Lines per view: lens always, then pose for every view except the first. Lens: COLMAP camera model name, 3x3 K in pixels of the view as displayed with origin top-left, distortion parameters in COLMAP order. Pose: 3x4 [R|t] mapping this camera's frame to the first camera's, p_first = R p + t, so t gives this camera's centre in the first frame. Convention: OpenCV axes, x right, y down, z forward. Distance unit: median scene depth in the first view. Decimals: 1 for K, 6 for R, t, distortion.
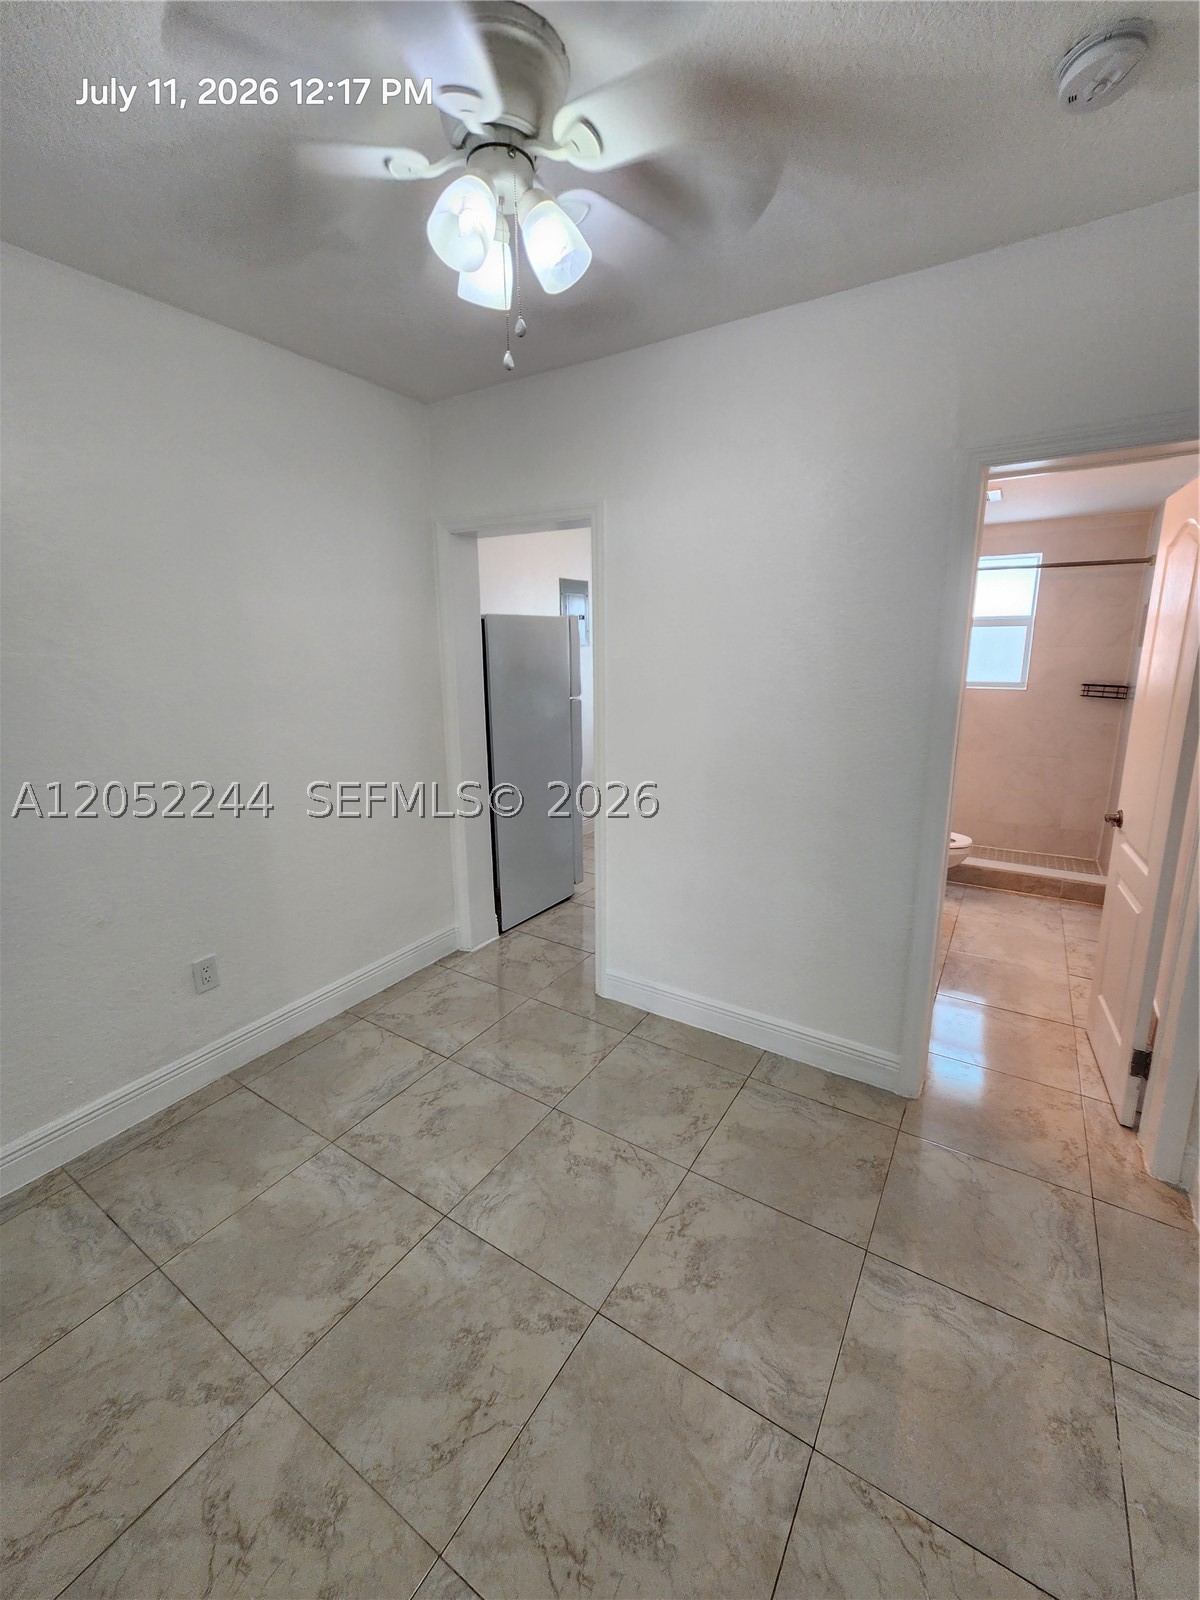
lens RADIAL K [[663.6, 0, 600.0], [0, 663.6, 784.4], [0, 0, 1]] dist [0.000873, -0.000015]
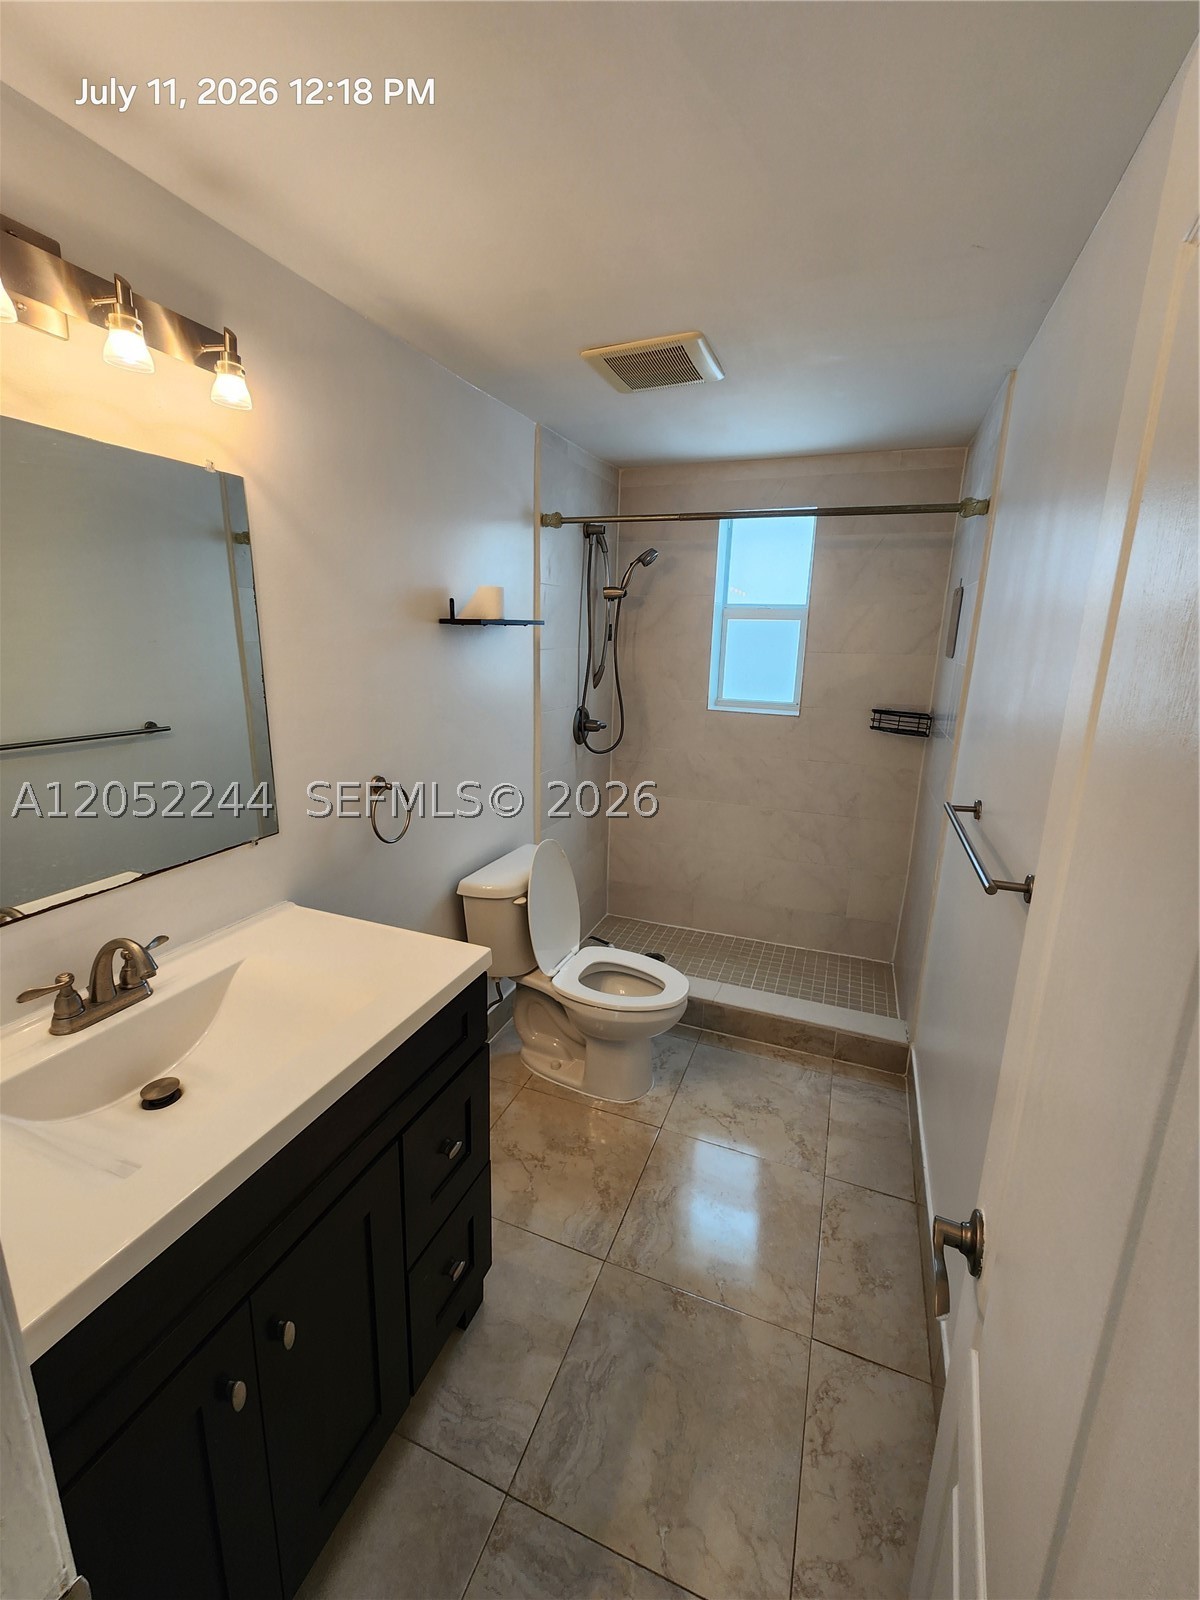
lens RADIAL K [[663.6, 0, 600.0], [0, 663.6, 784.4], [0, 0, 1]] dist [0.000873, -0.000015]
pose [[0.981008, -0.010965, 0.193655, 0.682435], [0.006489, 0.999697, 0.023732, -0.195045], [-0.193857, -0.022024, 0.980783, 0.826733]]
